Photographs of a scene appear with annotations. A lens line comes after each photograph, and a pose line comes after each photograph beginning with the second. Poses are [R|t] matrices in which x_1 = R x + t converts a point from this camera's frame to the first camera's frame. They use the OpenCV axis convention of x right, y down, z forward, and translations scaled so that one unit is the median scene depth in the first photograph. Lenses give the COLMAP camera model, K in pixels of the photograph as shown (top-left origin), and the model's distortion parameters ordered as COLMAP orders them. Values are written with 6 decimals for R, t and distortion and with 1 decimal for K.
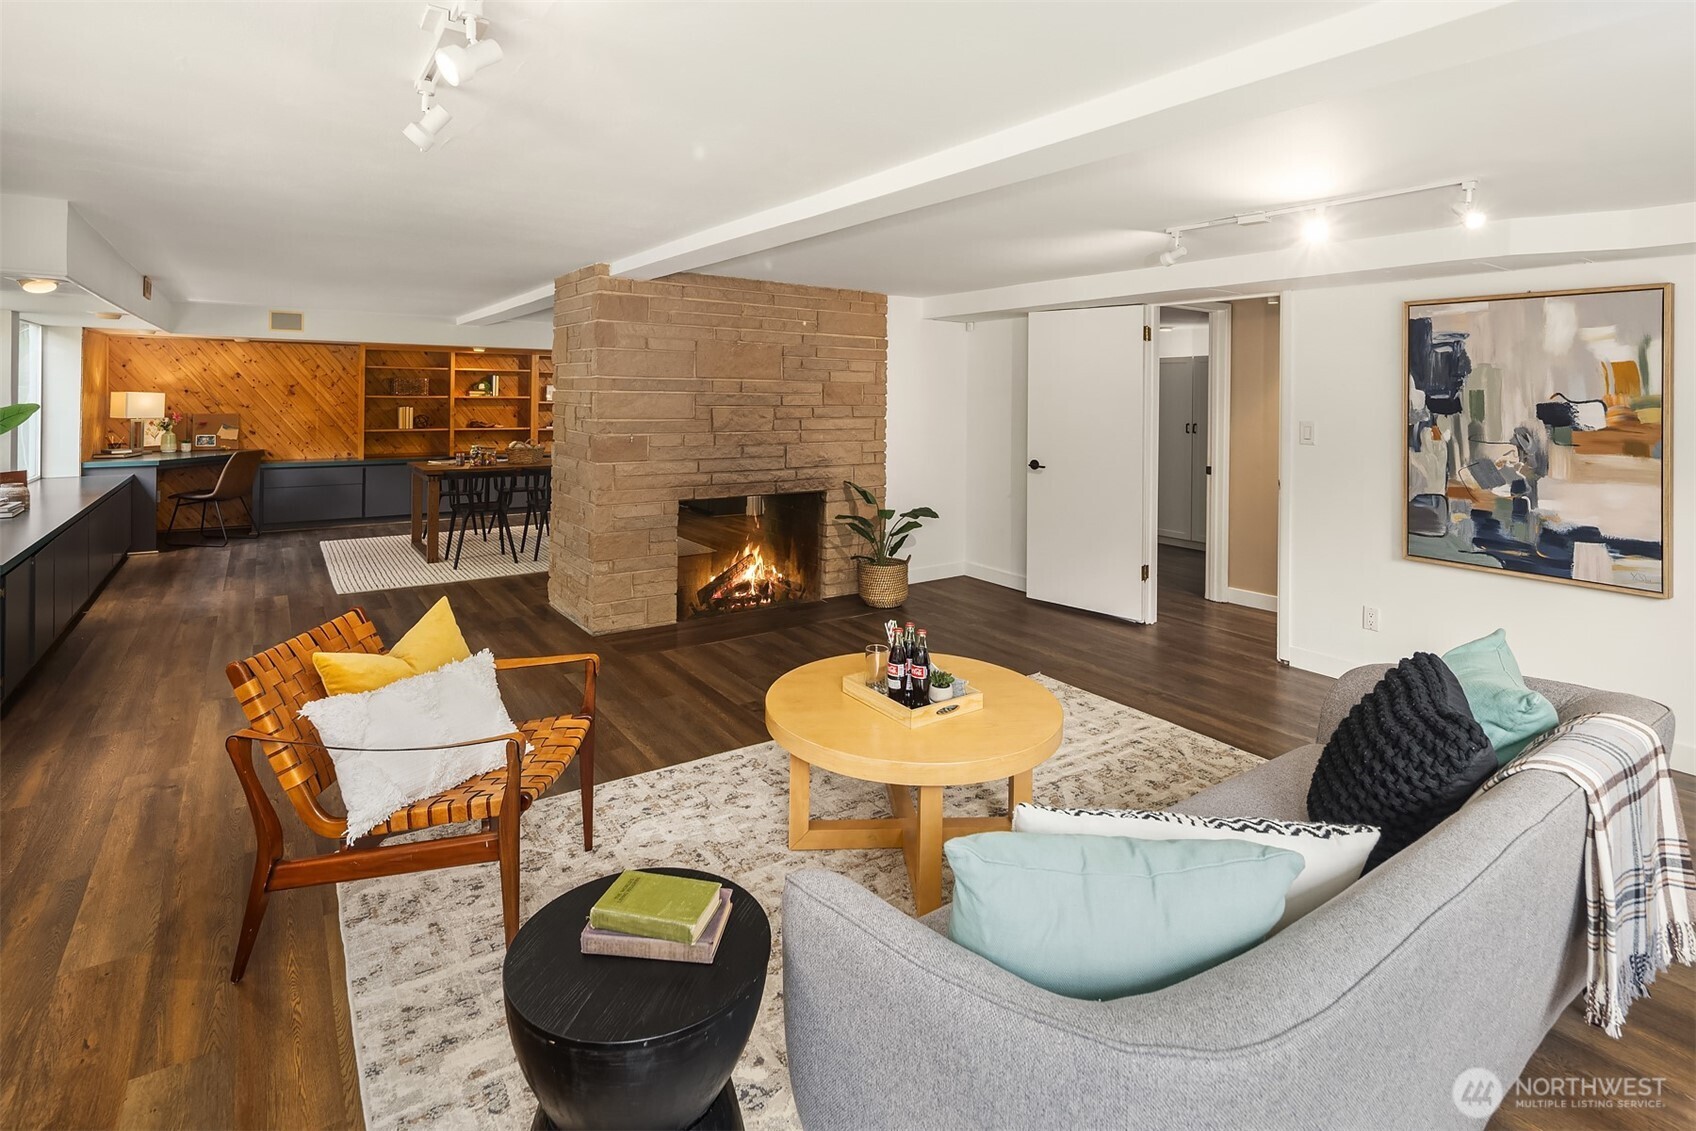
lens RADIAL K [[832.5, 0, 845.5], [0, 832.5, 525.2], [0, 0, 1]] dist [-0.000589, -0.000273]
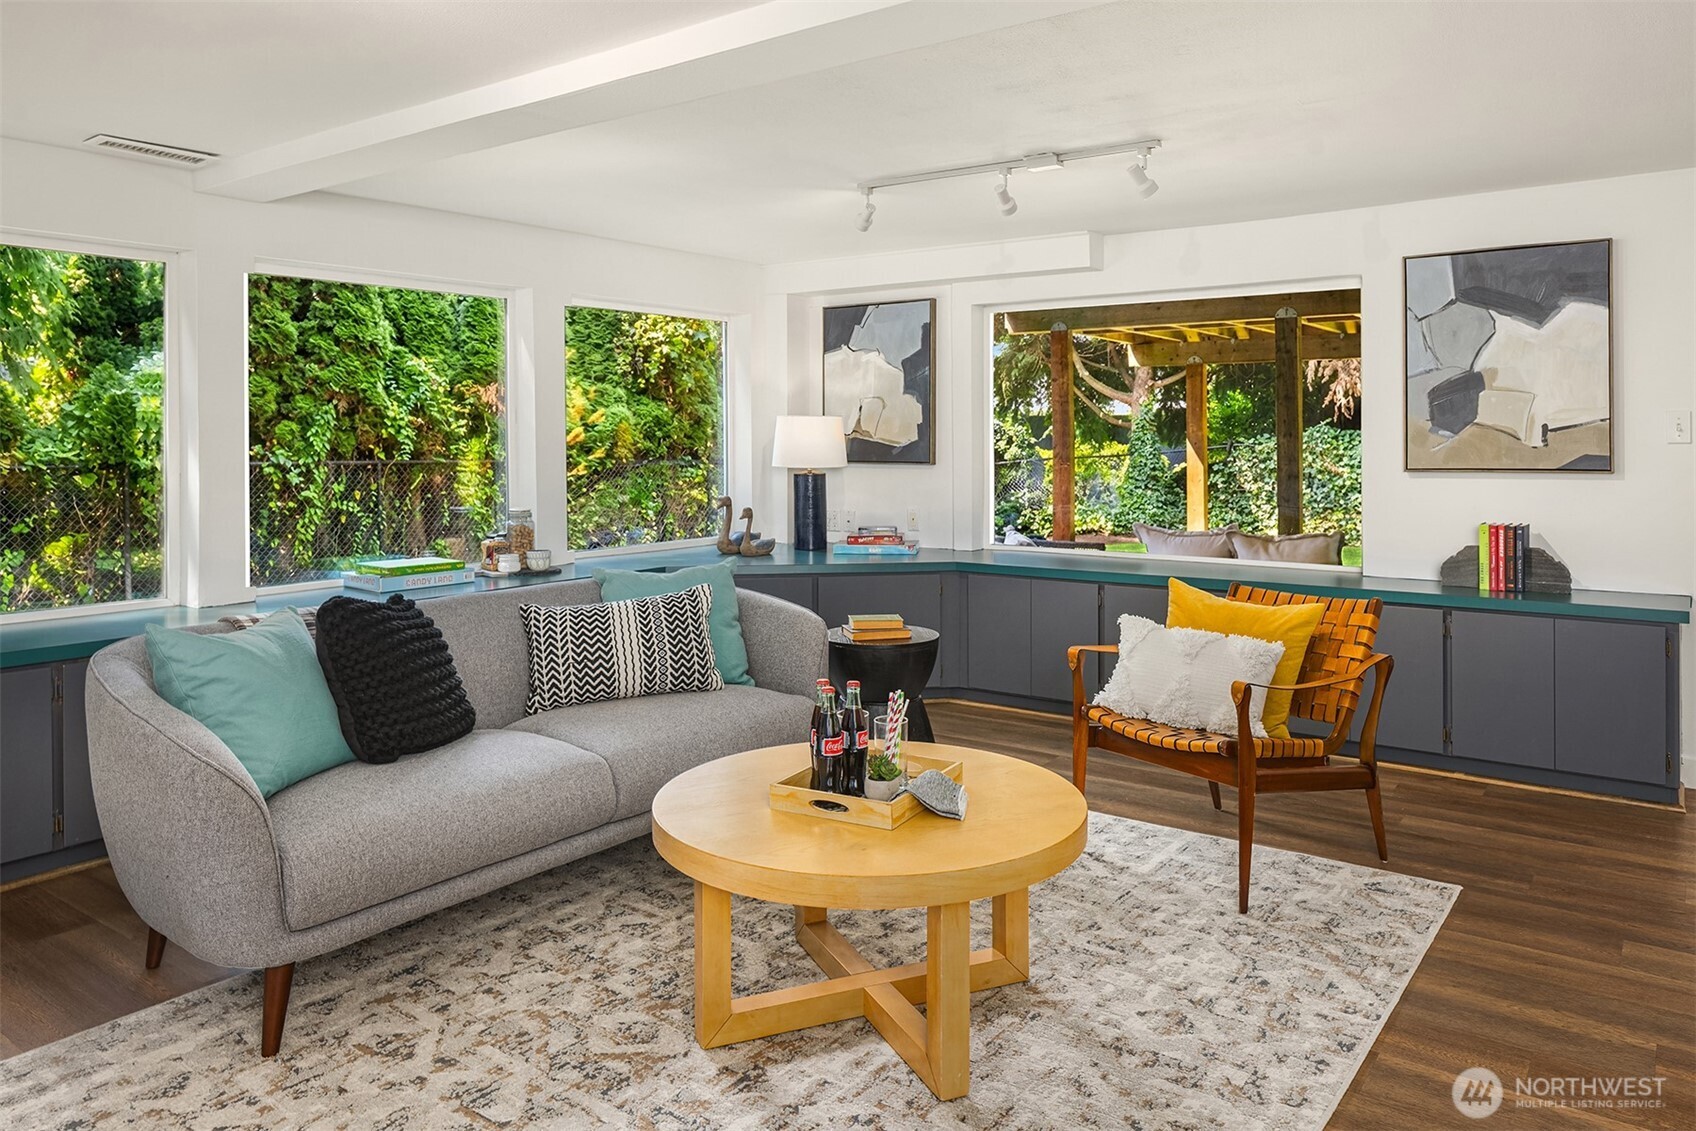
lens RADIAL K [[1176.9, 0, 848.0], [0, 1176.9, 565.5], [0, 0, 1]] dist [-0.000015, -0.000033]
pose [[-0.946029, 0.027061, -0.322951, 0.367970], [-0.058837, 0.965606, 0.253266, -0.199063], [0.318697, 0.258598, -0.911899, 1.649621]]
